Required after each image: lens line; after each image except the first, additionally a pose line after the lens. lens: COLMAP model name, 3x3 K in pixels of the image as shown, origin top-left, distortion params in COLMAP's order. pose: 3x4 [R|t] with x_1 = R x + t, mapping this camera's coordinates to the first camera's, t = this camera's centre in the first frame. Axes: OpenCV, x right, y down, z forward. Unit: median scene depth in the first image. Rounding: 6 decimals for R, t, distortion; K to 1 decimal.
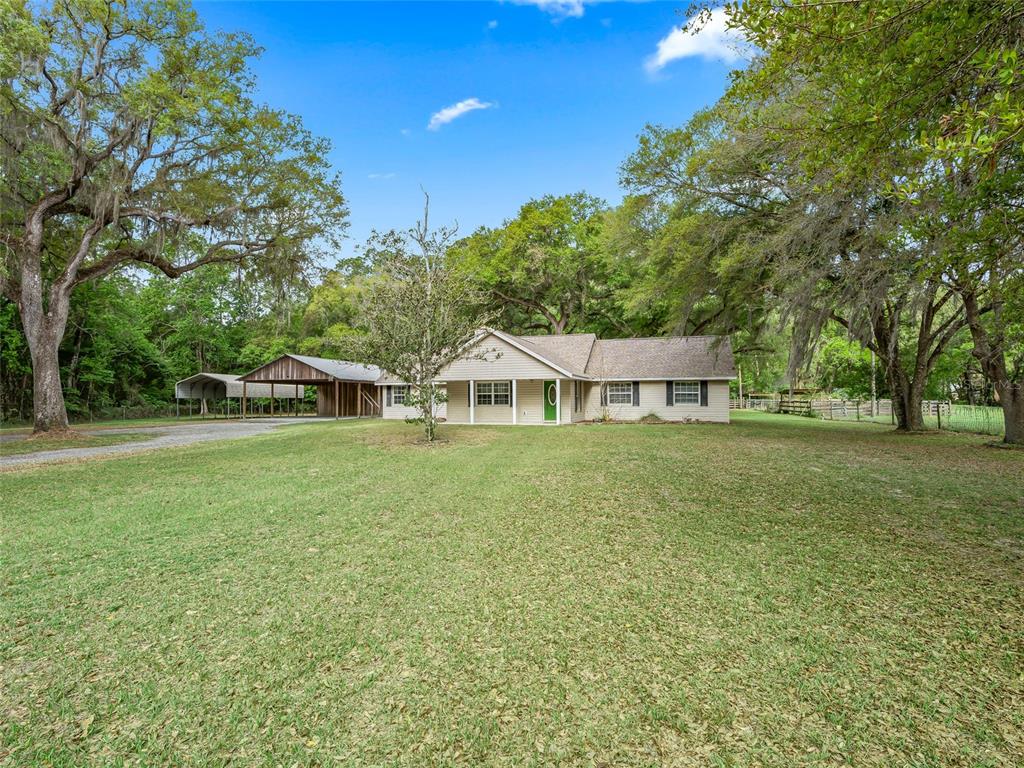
lens RADIAL K [[525.9, 0, 514.6], [0, 525.9, 386.0], [0, 0, 1]] dist [-0.014721, 0.003965]
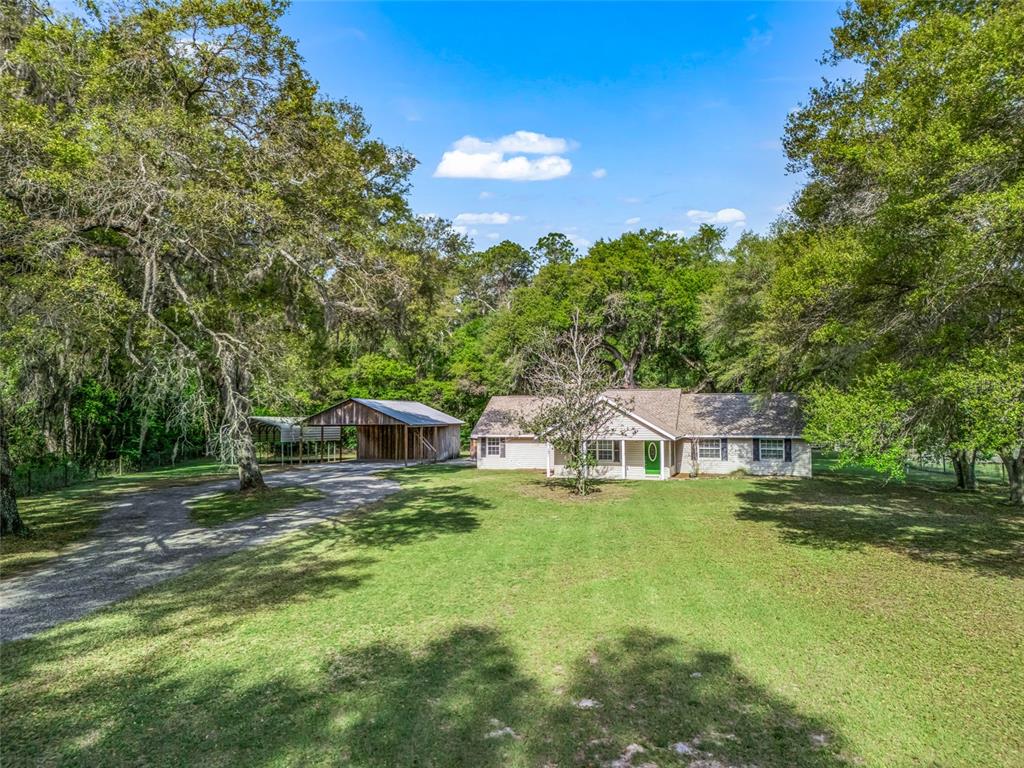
lens RADIAL K [[709.0, 0, 509.6], [0, 709.0, 383.2], [0, 0, 1]] dist [0.004195, -0.000428]
pose [[0.999386, 0.004843, -0.034700, -0.163995], [-0.006226, 0.999186, -0.039846, -0.061522], [0.034479, 0.040038, 0.998603, -0.488307]]
